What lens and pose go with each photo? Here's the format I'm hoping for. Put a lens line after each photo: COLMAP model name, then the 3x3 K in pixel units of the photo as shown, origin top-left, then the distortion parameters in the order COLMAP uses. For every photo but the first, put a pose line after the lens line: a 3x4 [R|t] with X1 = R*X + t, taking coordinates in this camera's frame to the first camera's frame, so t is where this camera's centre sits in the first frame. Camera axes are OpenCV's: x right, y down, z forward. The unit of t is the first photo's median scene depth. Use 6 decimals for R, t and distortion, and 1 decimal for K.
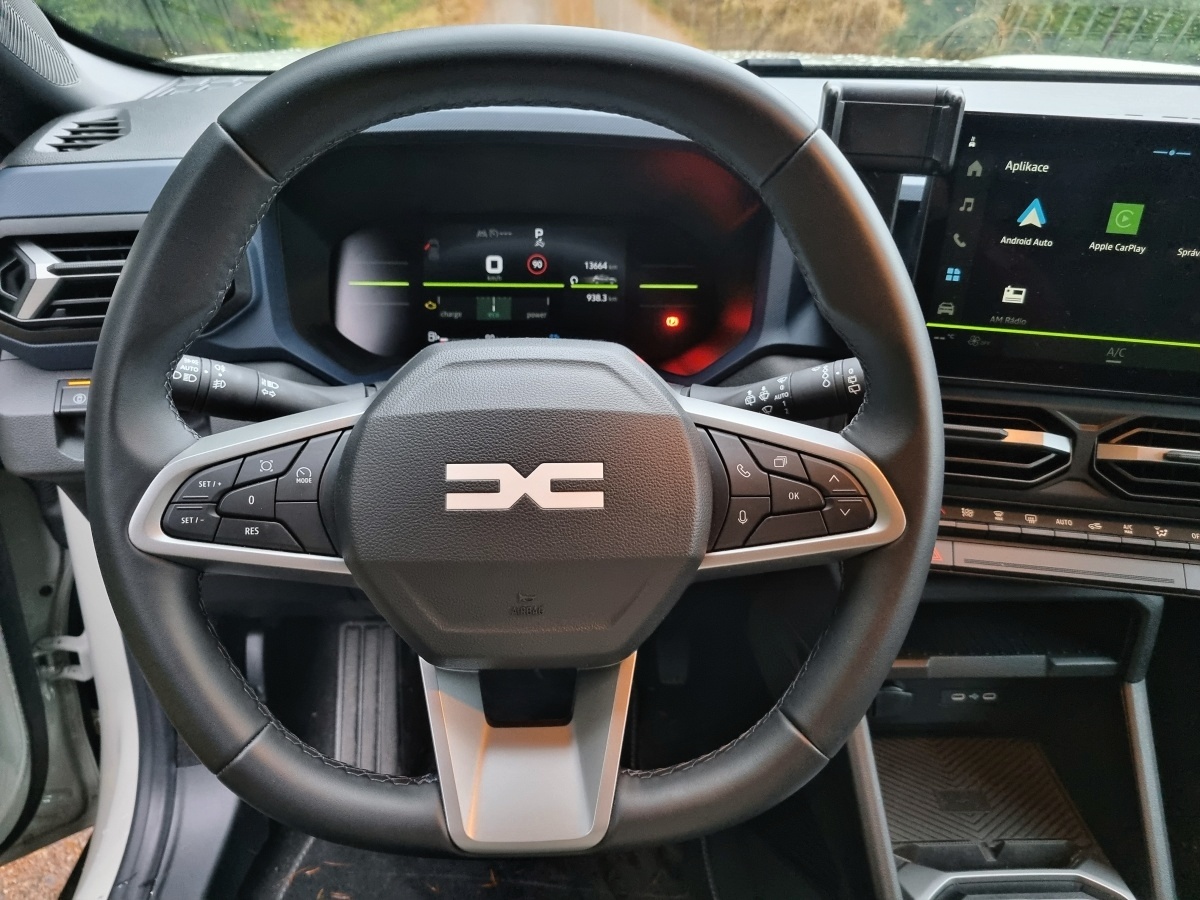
lens RADIAL K [[911.6, 0, 584.1], [0, 911.6, 452.8], [0, 0, 1]] dist [0.026537, -0.003515]
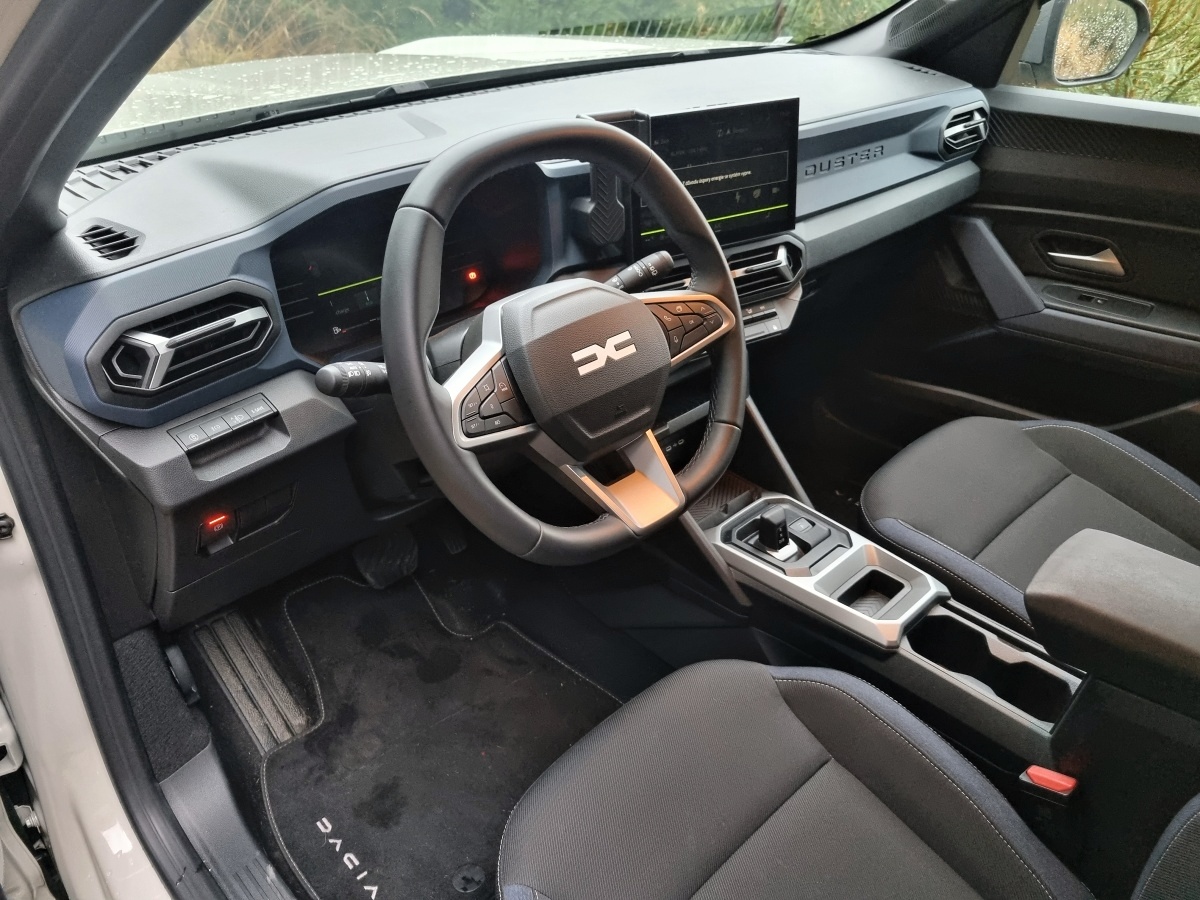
lens RADIAL K [[911.4, 0, 600.0], [0, 911.4, 450.0], [0, 0, 1]] dist [0.041070, 0.002468]
pose [[0.749442, -0.362245, 0.554179, -0.898985], [0.330331, 0.930001, 0.161183, -0.064839], [-0.573775, 0.062265, 0.816643, -0.436435]]
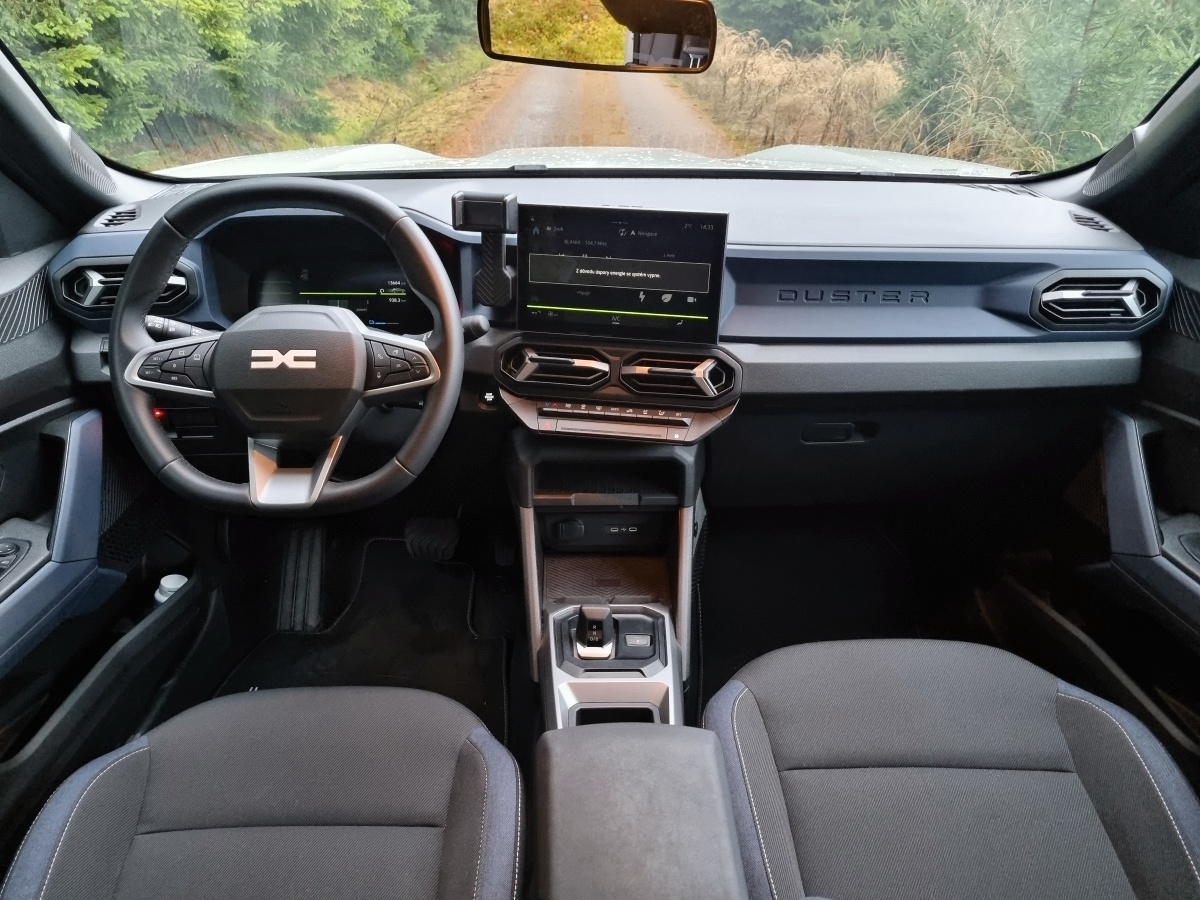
lens RADIAL K [[890.8, 0, 600.0], [0, 890.8, 450.0], [0, 0, 1]] dist [0.043828, 0.005060]
pose [[0.999332, -0.005372, -0.036156, 0.632672], [0.003312, 0.998381, -0.056775, 0.304491], [0.036403, 0.056618, 0.997732, -0.995221]]
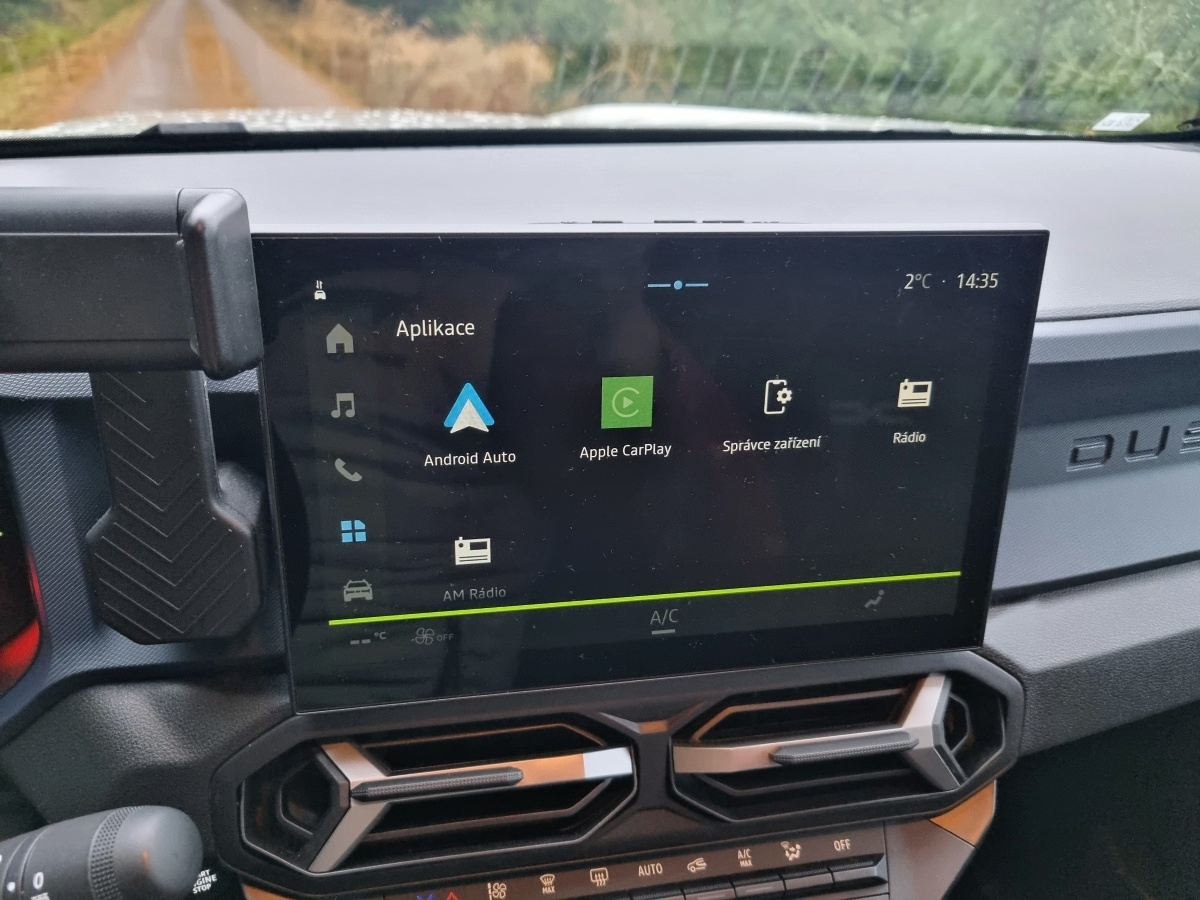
lens RADIAL K [[912.6, 0, 569.5], [0, 912.6, 447.0], [0, 0, 1]] dist [0.013907, -0.000215]
pose [[0.949958, -0.138251, 0.280120, 0.389608], [0.153076, 0.987708, -0.031646, -0.211363], [-0.272301, 0.072942, 0.959443, 0.476756]]
